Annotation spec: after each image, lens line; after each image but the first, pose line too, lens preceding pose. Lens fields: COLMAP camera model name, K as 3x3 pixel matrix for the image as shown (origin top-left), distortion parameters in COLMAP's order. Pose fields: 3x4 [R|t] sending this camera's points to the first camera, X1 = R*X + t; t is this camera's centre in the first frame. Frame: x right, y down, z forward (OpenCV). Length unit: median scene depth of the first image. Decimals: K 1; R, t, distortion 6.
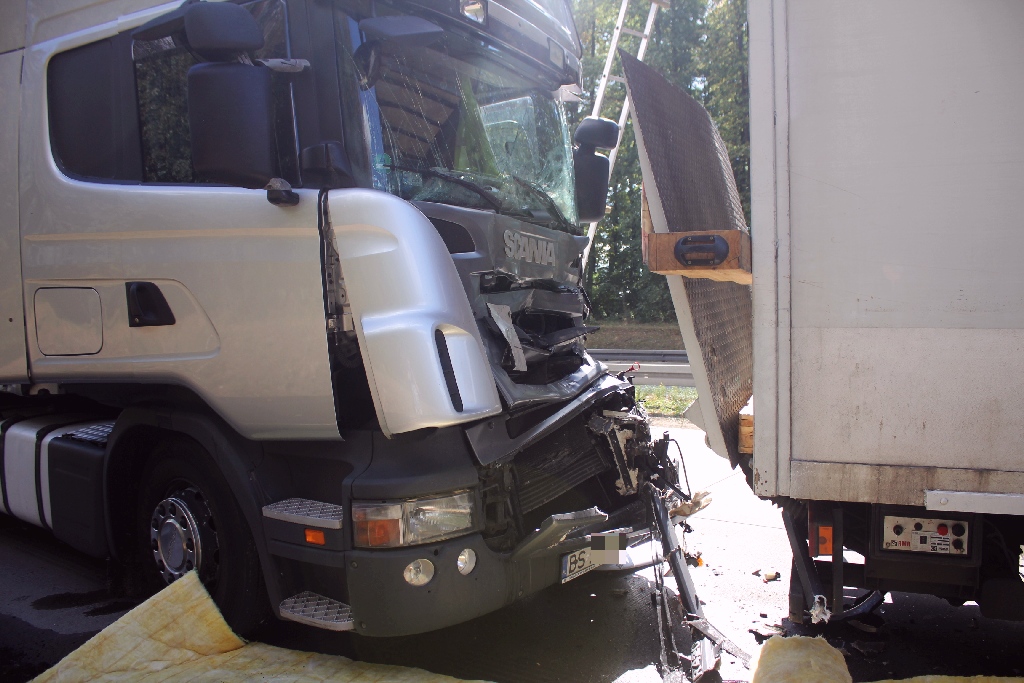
lens RADIAL K [[1013.7, 0, 526.5], [0, 1013.7, 342.2], [0, 0, 1]] dist [-0.129745, 0.140697]
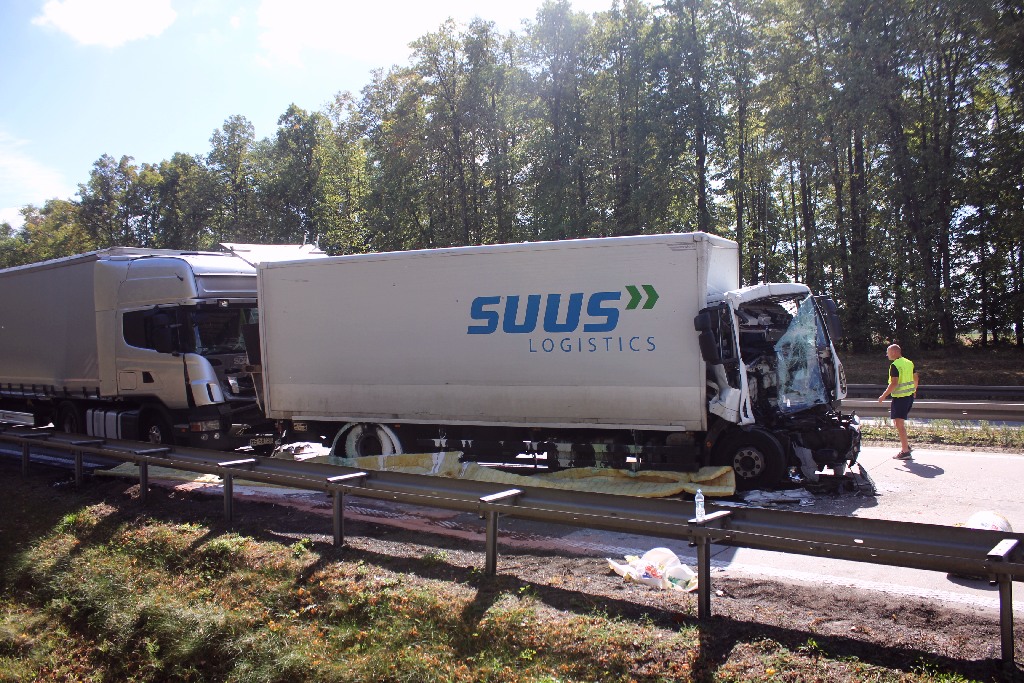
lens RADIAL K [[852.4, 0, 528.3], [0, 852.4, 348.6], [0, 0, 1]] dist [-0.155400, 0.133161]
pose [[0.999635, -0.008232, 0.025725, 1.232113], [0.008936, 0.999585, -0.027376, -0.053975], [-0.025489, 0.027596, 0.999294, -2.751781]]
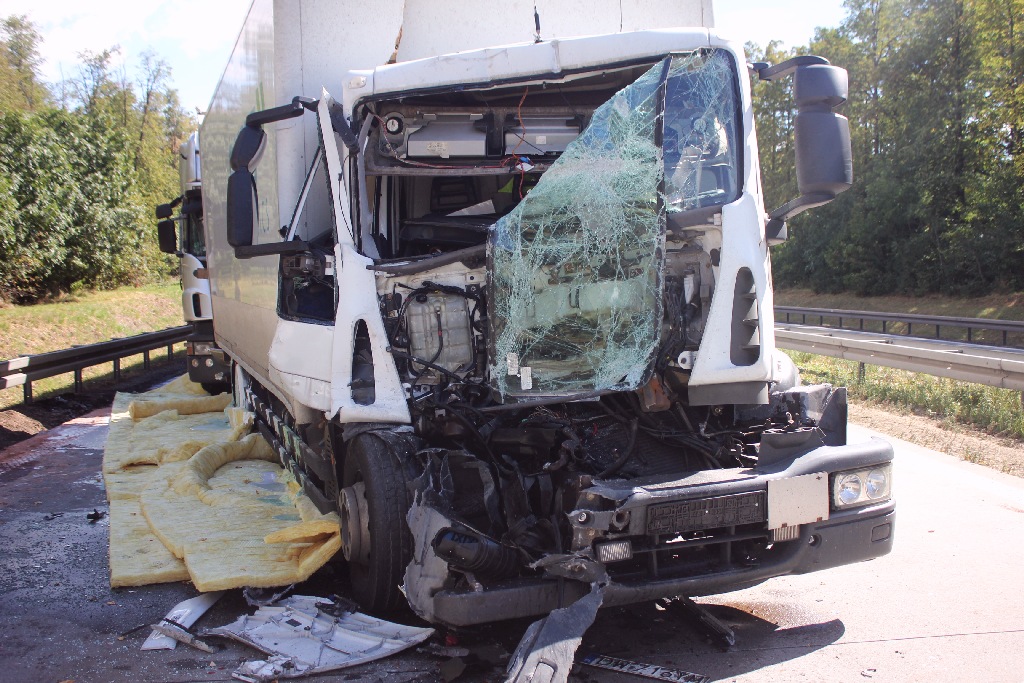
lens RADIAL K [[1013.7, 0, 526.5], [0, 1013.7, 342.2], [0, 0, 1]] dist [-0.129745, 0.140697]
pose [[0.717912, 0.052261, -0.694169, 3.070503], [-0.026832, 0.998514, 0.047424, -0.035783], [0.695616, -0.015420, 0.718248, -0.691191]]
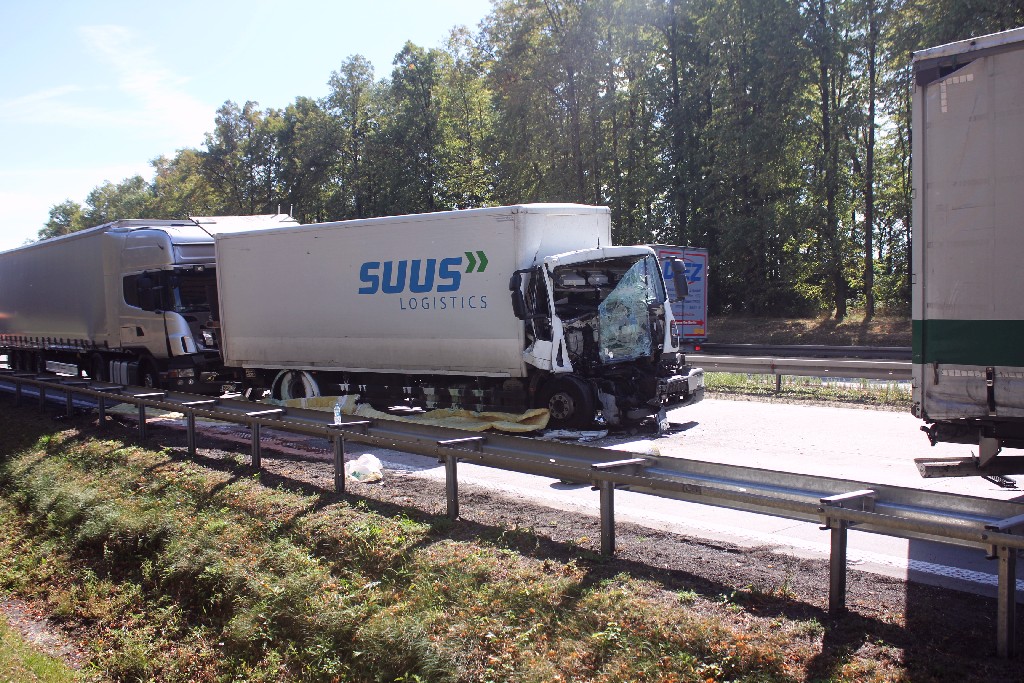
lens RADIAL K [[1013.7, 0, 526.5], [0, 1013.7, 342.2], [0, 0, 1]] dist [-0.129745, 0.140697]
pose [[0.981251, -0.002209, -0.192723, 2.663046], [0.003315, 0.999980, 0.005421, -0.007923], [0.192707, -0.005958, 0.981238, -3.776678]]
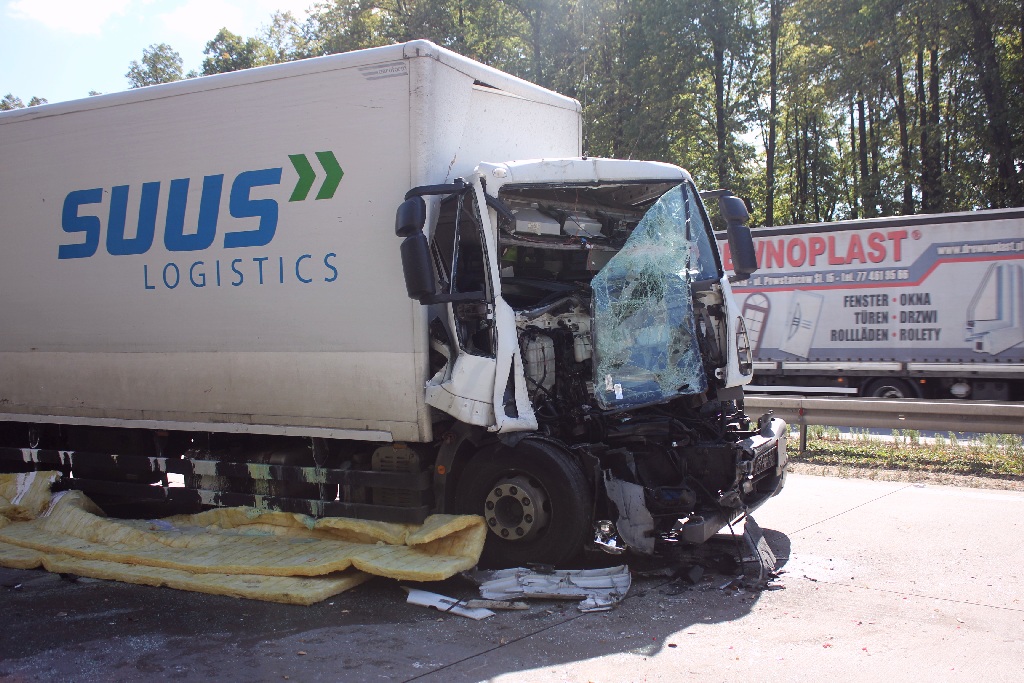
lens RADIAL K [[1013.7, 0, 526.5], [0, 1013.7, 342.2], [0, 0, 1]] dist [-0.129745, 0.140697]
pose [[0.999852, 0.003054, -0.016917, 2.090688], [-0.003604, 0.999463, -0.032566, 0.037913], [0.016808, 0.032622, 0.999326, -1.597857]]
